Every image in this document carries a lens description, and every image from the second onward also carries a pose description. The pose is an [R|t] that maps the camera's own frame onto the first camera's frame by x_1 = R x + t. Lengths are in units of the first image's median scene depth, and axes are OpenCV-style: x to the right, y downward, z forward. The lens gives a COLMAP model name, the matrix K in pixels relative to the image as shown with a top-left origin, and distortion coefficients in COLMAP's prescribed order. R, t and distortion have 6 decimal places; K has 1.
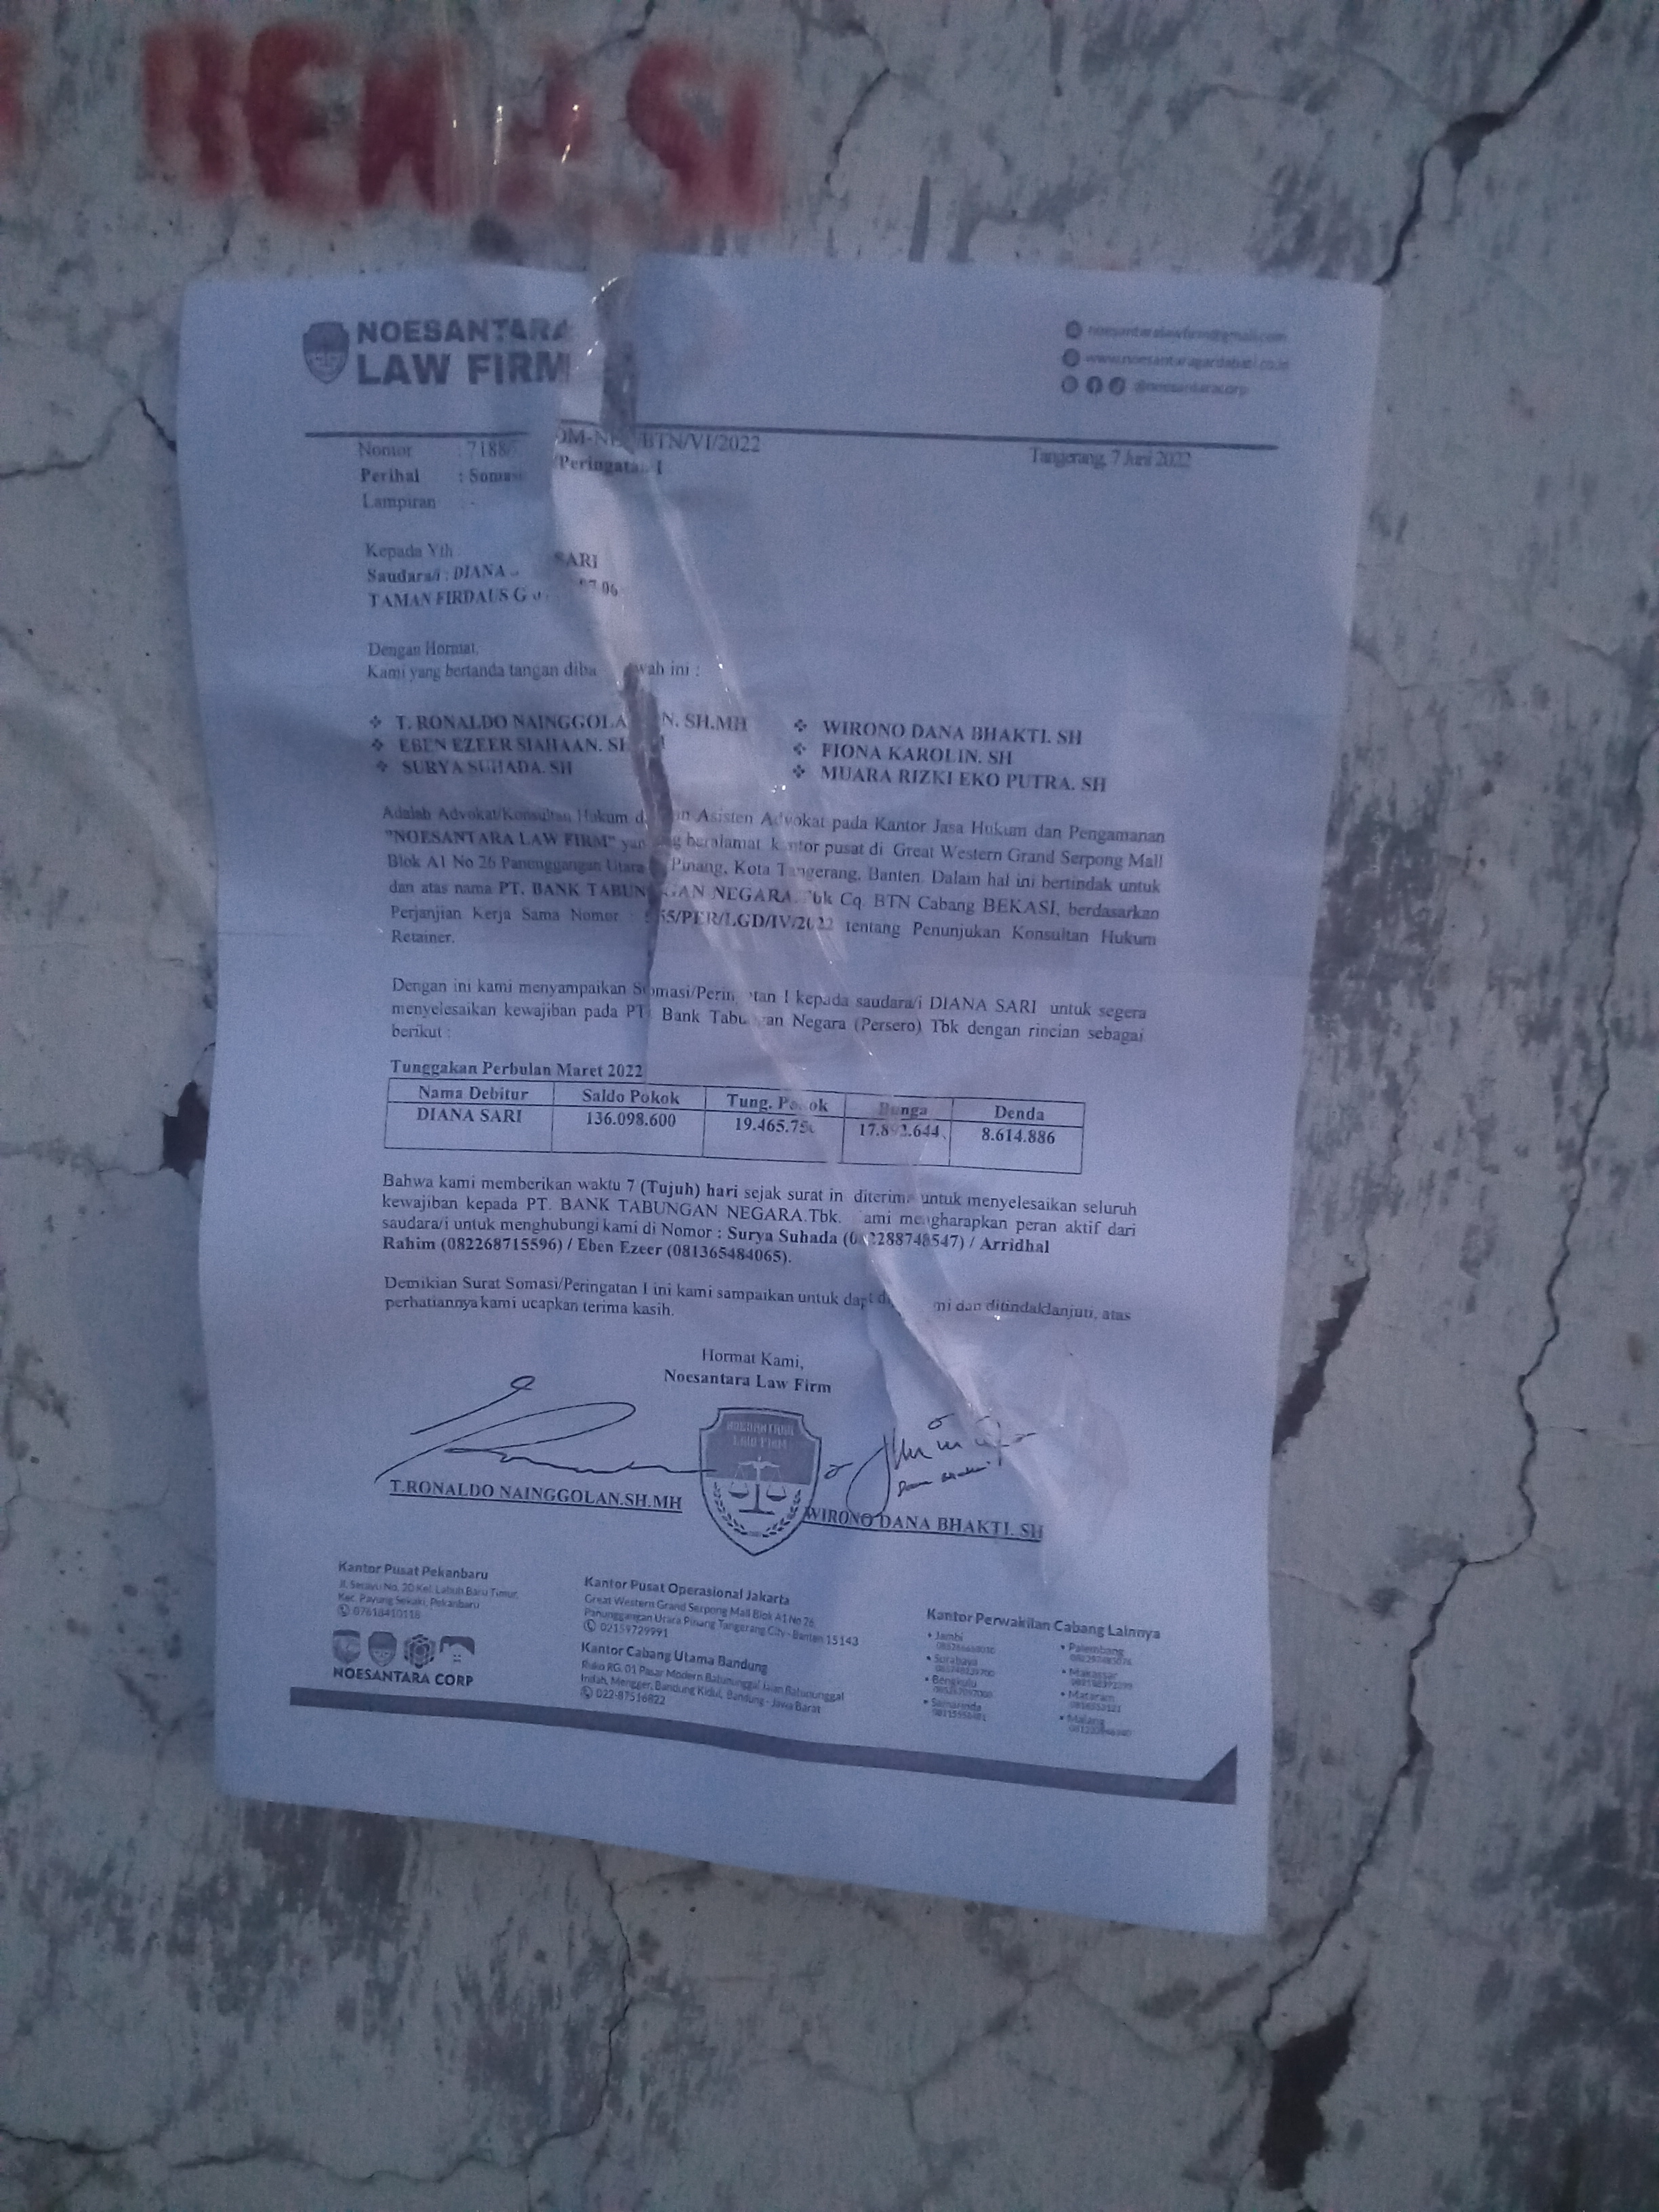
lens RADIAL K [[1806.1, 0, 633.1], [0, 1806.1, 1106.1], [0, 0, 1]] dist [0.003913, 0.004585]
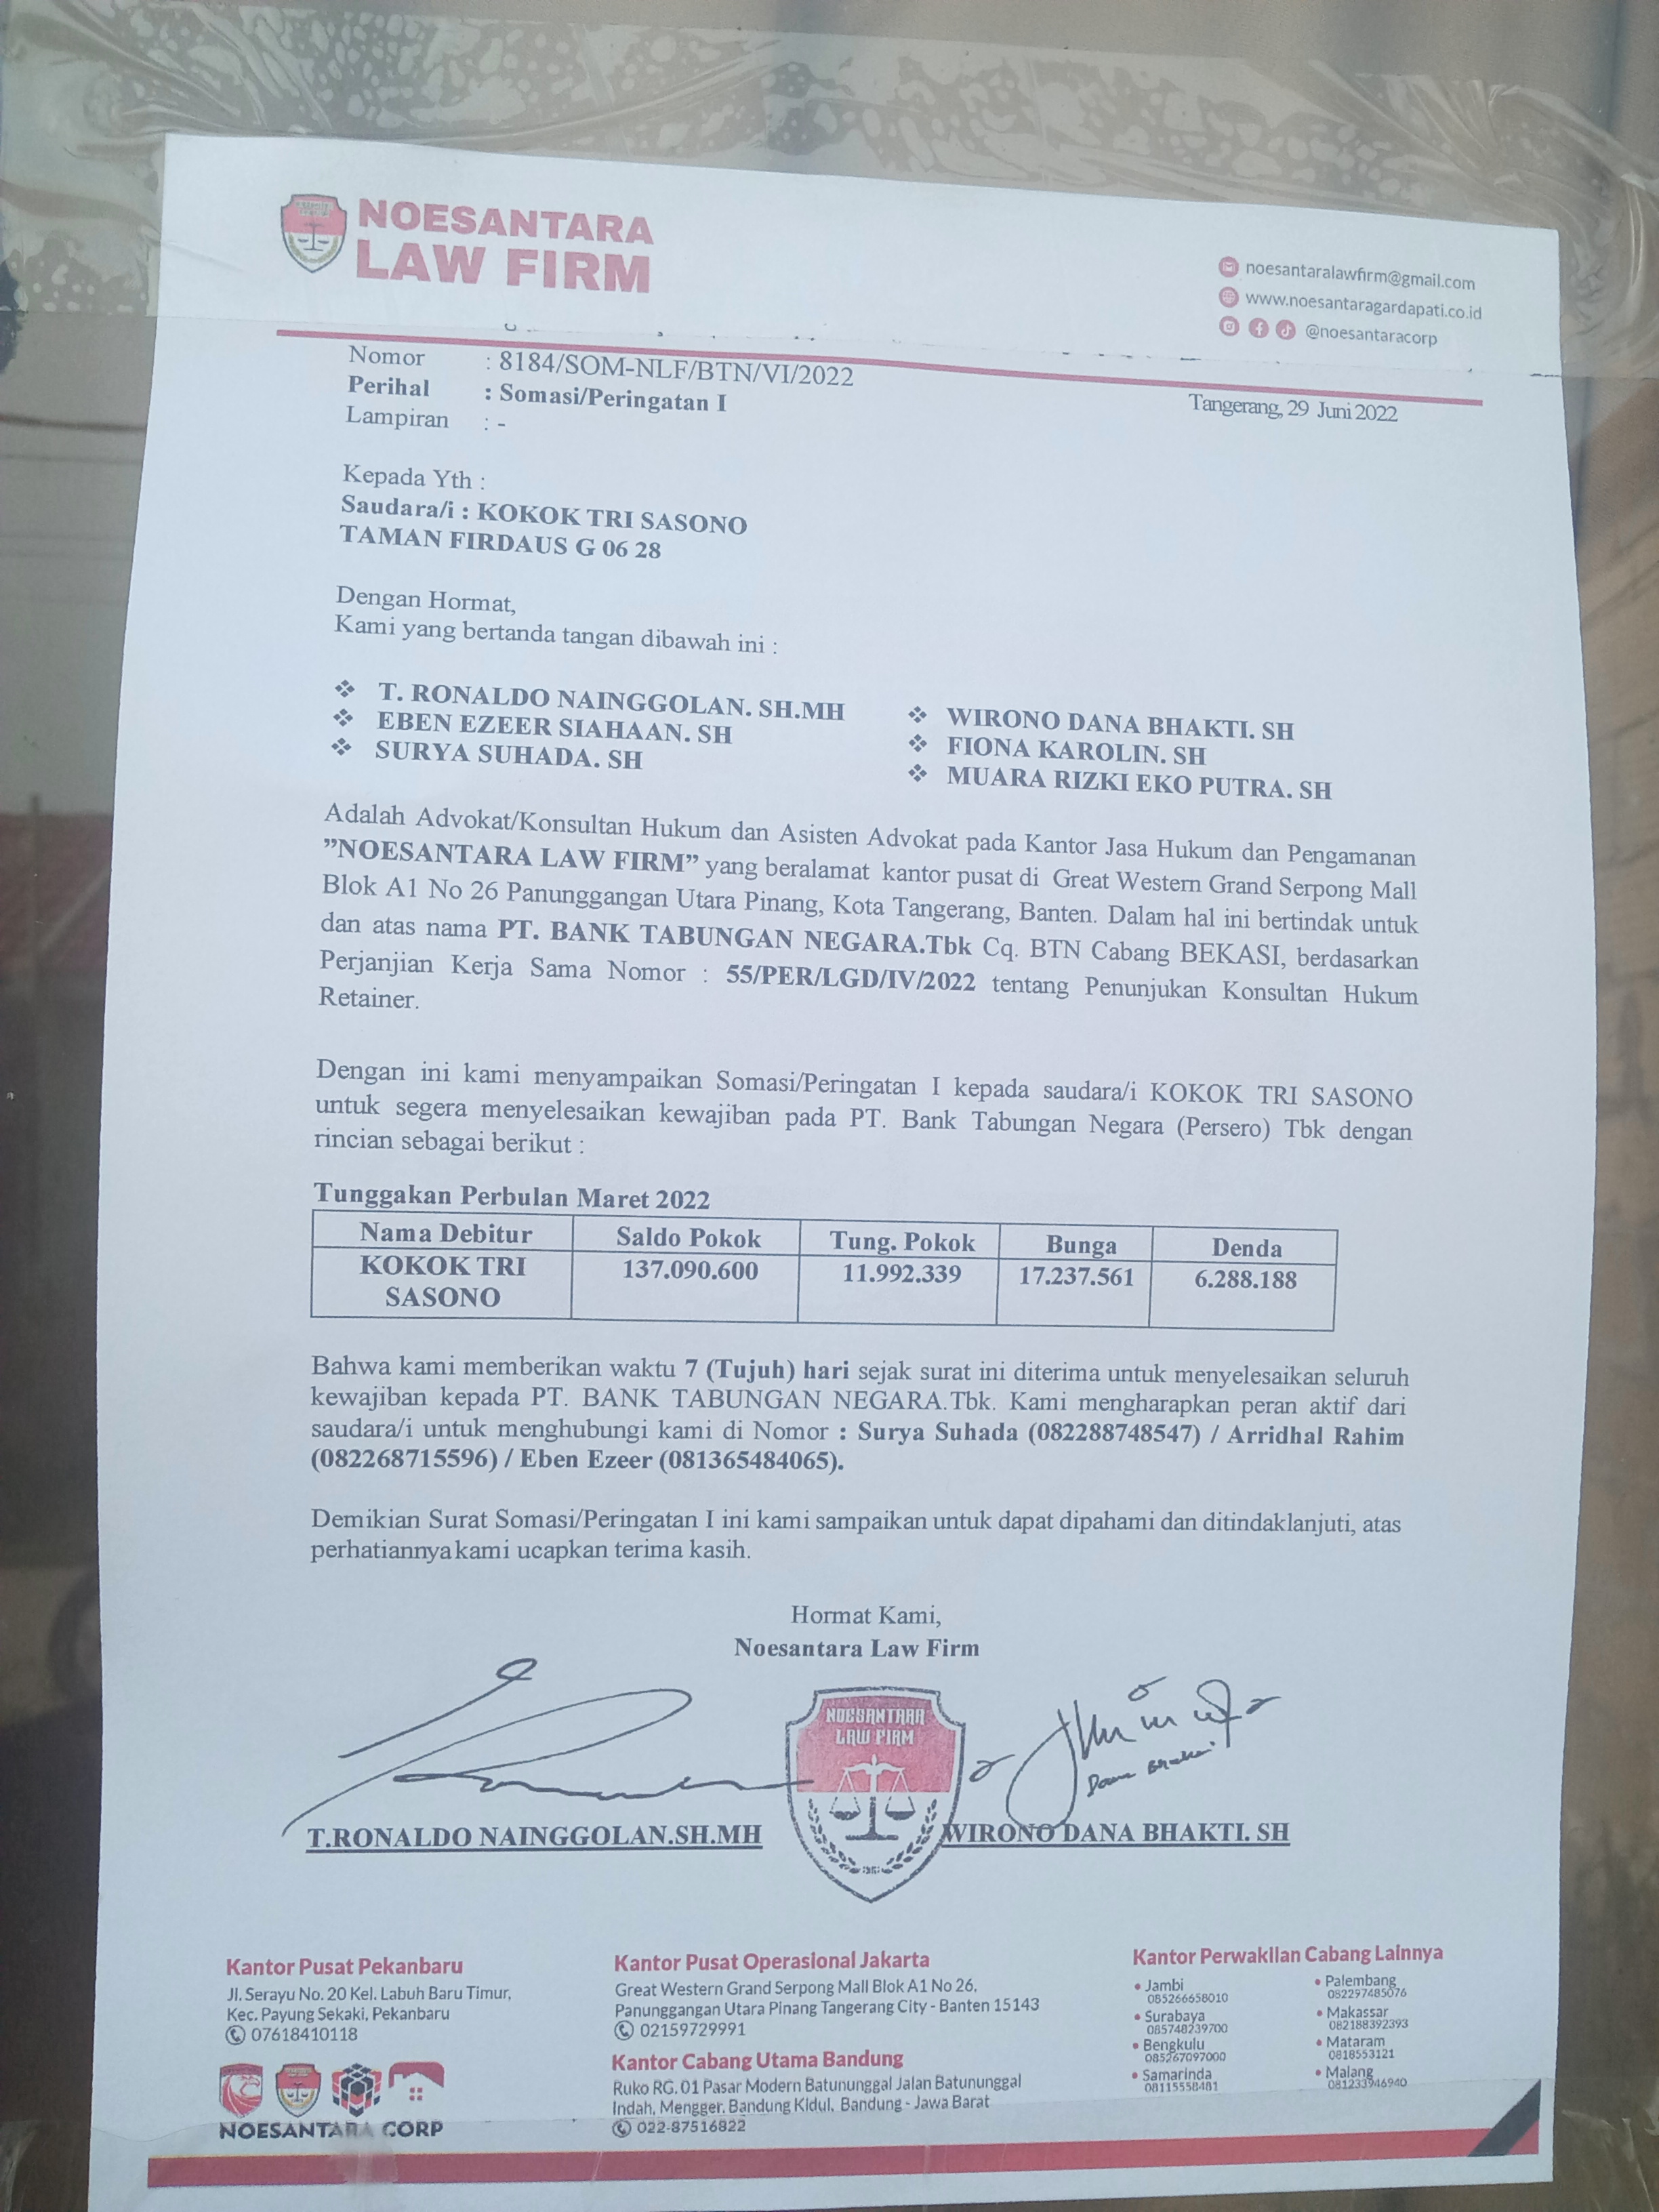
lens RADIAL K [[1804.9, 0, 620.8], [0, 1804.9, 1171.9], [0, 0, 1]] dist [0.481532, -0.000490]
pose [[0.999322, 0.010807, -0.035196, -0.002832], [-0.010936, 0.999934, -0.003463, -0.019193], [0.035157, 0.003846, 0.999374, 0.248423]]
